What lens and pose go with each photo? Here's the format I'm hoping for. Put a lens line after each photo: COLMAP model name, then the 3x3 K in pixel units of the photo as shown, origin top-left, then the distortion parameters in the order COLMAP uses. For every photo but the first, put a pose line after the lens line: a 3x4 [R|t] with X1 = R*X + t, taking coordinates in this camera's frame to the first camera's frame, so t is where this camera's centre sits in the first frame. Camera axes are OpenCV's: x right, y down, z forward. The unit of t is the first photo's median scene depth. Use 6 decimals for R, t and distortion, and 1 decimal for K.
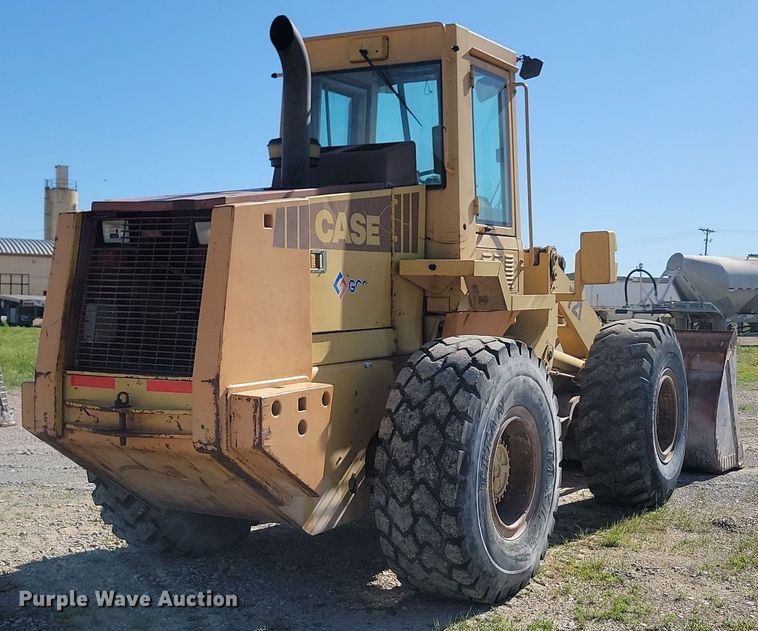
lens RADIAL K [[1101.0, 0, 380.2], [0, 1101.0, 315.1], [0, 0, 1]] dist [0.040582, 0.000000]
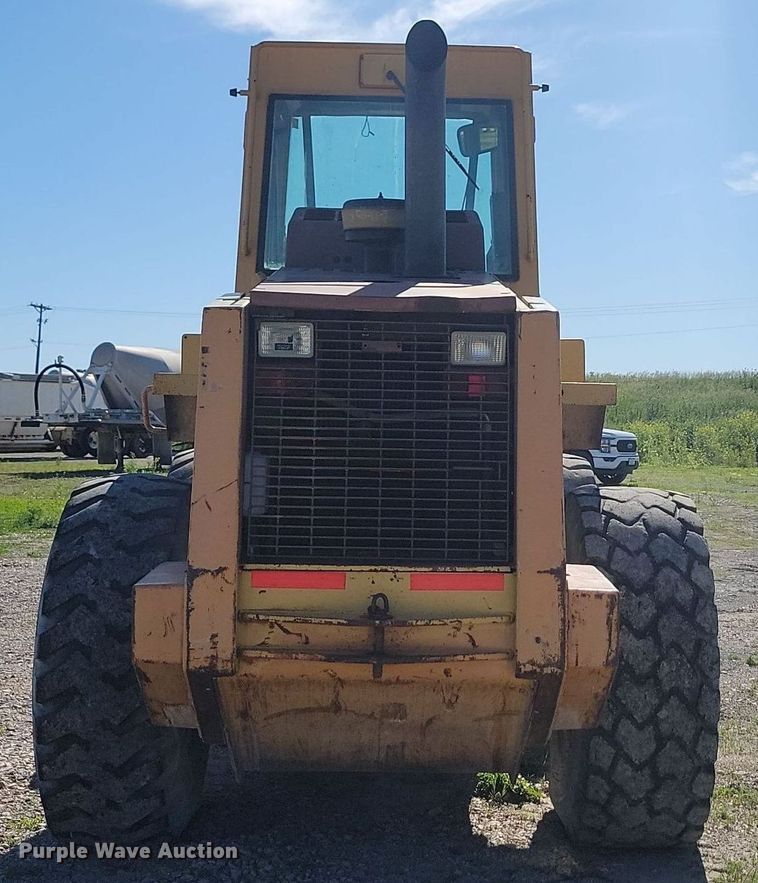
lens RADIAL K [[1556.3, 0, 378.4], [0, 1556.3, 442.3], [0, 0, 1]] dist [0.063765, 0.000000]
pose [[0.862102, -0.009419, 0.506647, -0.649538], [0.002978, 0.999904, 0.013521, -0.029094], [-0.506726, -0.010148, 0.862048, 0.206044]]
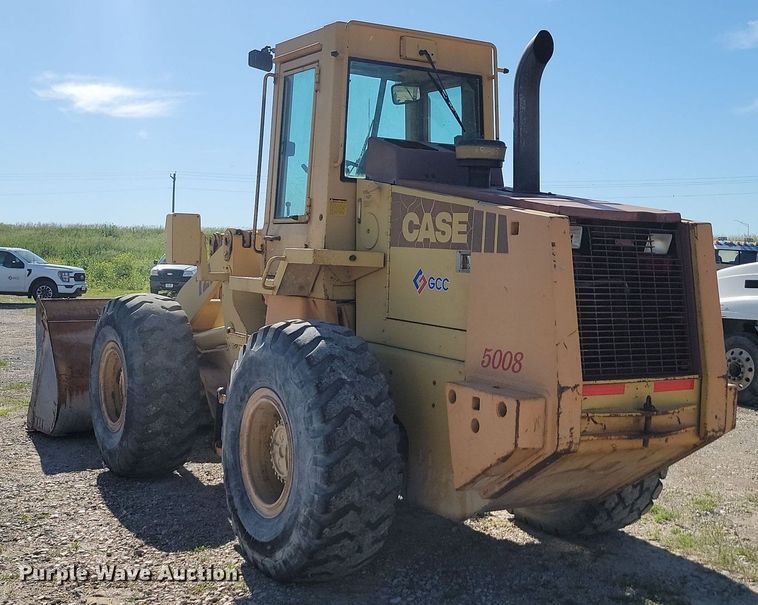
lens RADIAL K [[1019.9, 0, 384.9], [0, 1019.9, 319.2], [0, 0, 1]] dist [0.124678, 0.000000]
pose [[0.476884, -0.051639, 0.877448, -1.132787], [-0.003656, 0.998148, 0.060730, -0.057777], [-0.878959, -0.032169, 0.475812, 0.710335]]
